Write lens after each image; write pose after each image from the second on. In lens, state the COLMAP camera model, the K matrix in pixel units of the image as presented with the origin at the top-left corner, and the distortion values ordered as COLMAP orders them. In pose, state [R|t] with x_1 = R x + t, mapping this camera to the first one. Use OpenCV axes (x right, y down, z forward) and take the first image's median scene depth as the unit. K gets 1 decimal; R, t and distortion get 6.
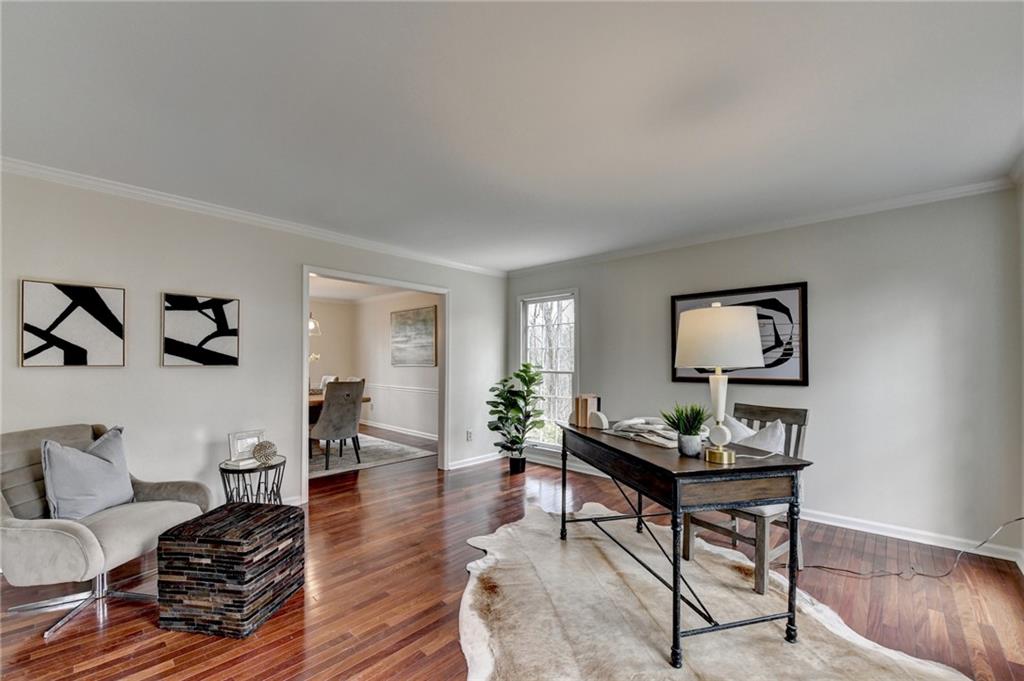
lens RADIAL K [[424.1, 0, 504.6], [0, 424.1, 361.1], [0, 0, 1]] dist [-0.014679, -0.001335]
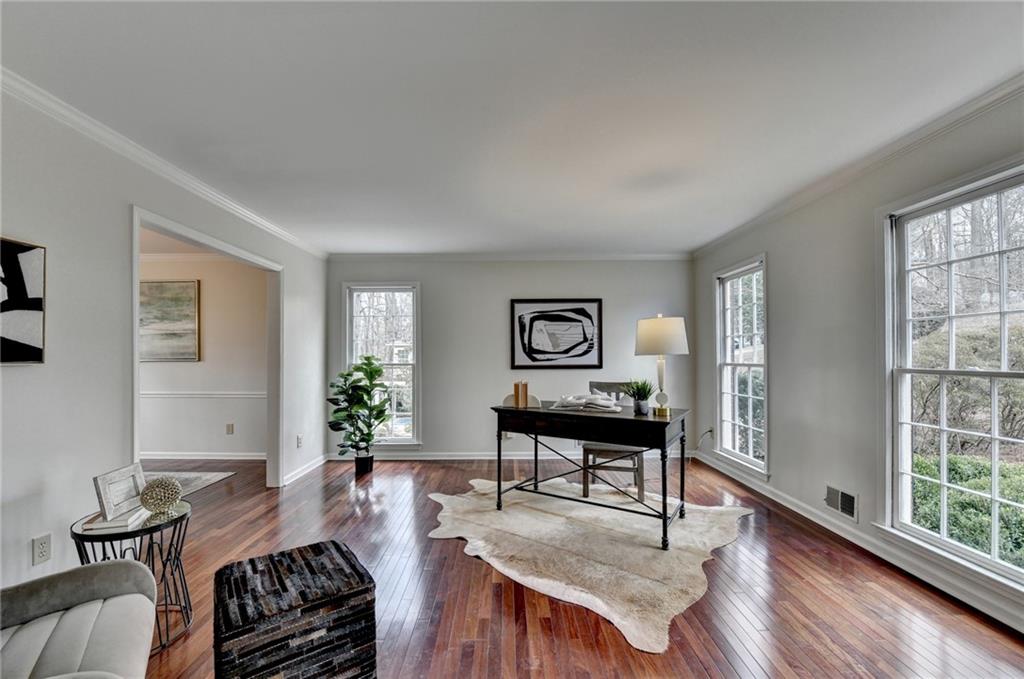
lens RADIAL K [[424.1, 0, 516.9], [0, 424.1, 349.4], [0, 0, 1]] dist [-0.014679, -0.001335]
pose [[0.715196, 0.001193, 0.698923, -0.448270], [0.006097, 0.999950, -0.007946, 0.001175], [-0.698897, 0.009944, 0.715153, 0.116682]]
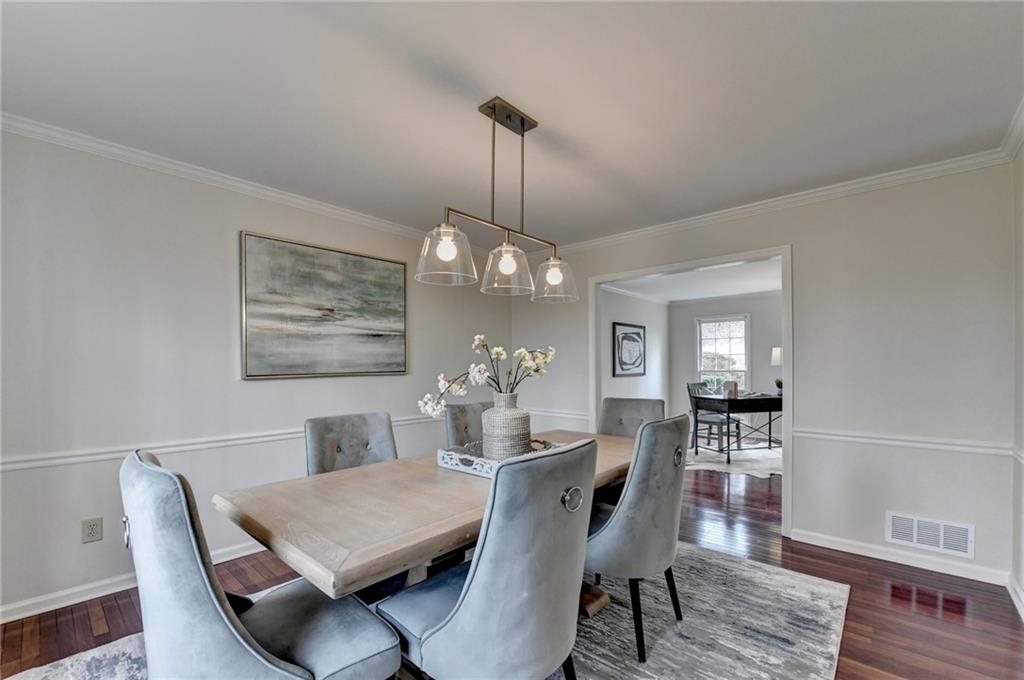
lens RADIAL K [[424.1, 0, 518.0], [0, 424.1, 350.7], [0, 0, 1]] dist [-0.014679, -0.001335]
pose [[-0.021282, 0.032226, 0.999254, -1.133036], [0.005165, 0.999471, -0.032123, -0.000804], [-0.999760, 0.004477, -0.021437, 1.389280]]
